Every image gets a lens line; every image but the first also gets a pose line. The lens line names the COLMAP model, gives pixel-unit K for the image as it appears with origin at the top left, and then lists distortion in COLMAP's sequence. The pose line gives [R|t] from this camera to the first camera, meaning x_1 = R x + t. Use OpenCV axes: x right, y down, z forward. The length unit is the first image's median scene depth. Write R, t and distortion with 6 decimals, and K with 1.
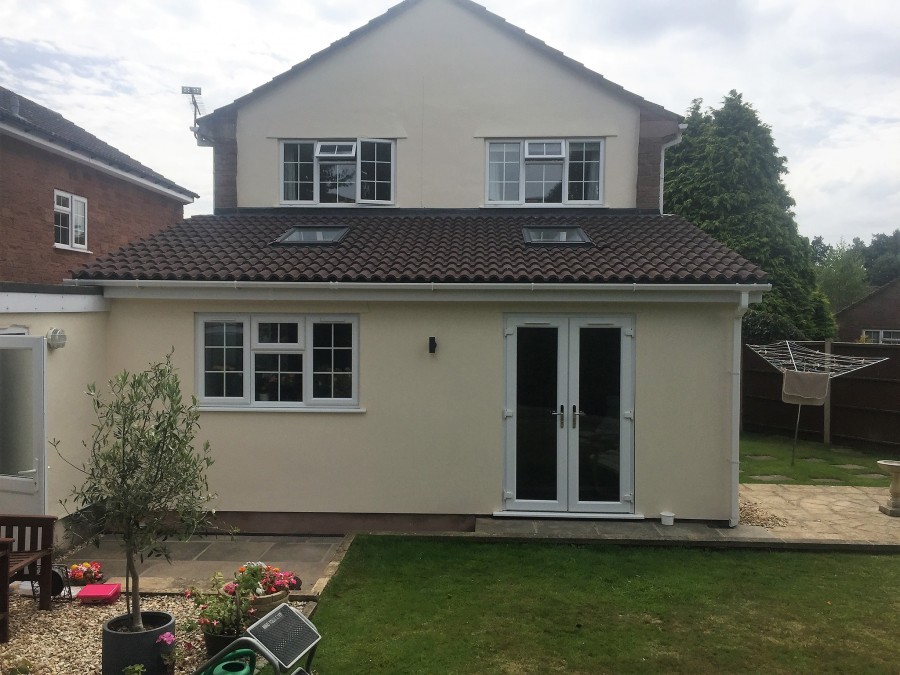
lens RADIAL K [[766.6, 0, 450.7], [0, 766.6, 336.9], [0, 0, 1]] dist [0.054349, -0.003976]
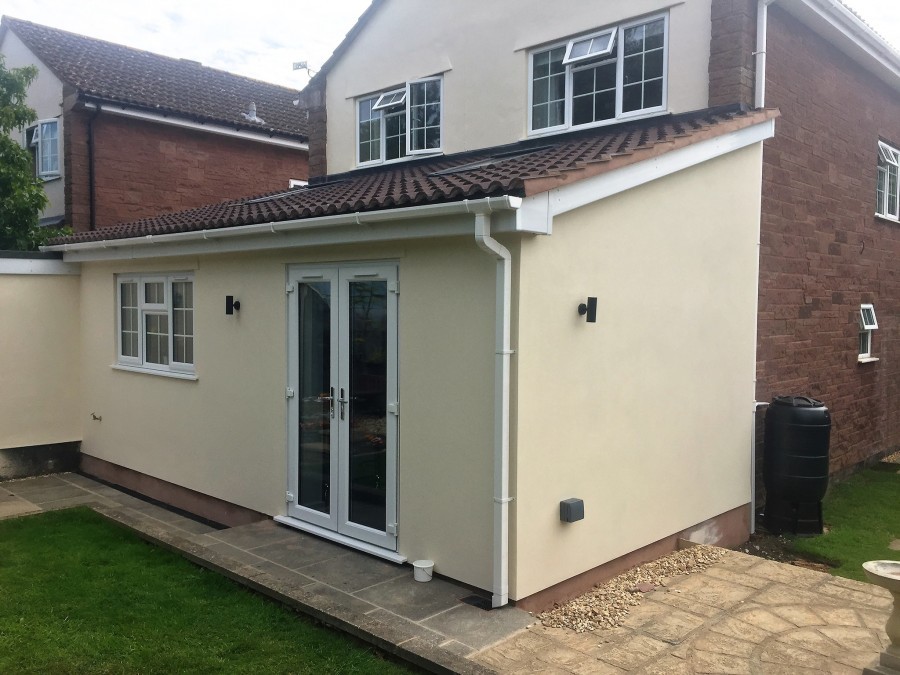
lens RADIAL K [[766.6, 0, 450.1], [0, 766.6, 336.2], [0, 0, 1]] dist [0.054349, -0.003976]
pose [[0.754147, 0.028054, -0.656106, 0.708631], [-0.022166, 0.999605, 0.017264, 0.024718], [0.656331, 0.001524, 0.754472, 0.516149]]
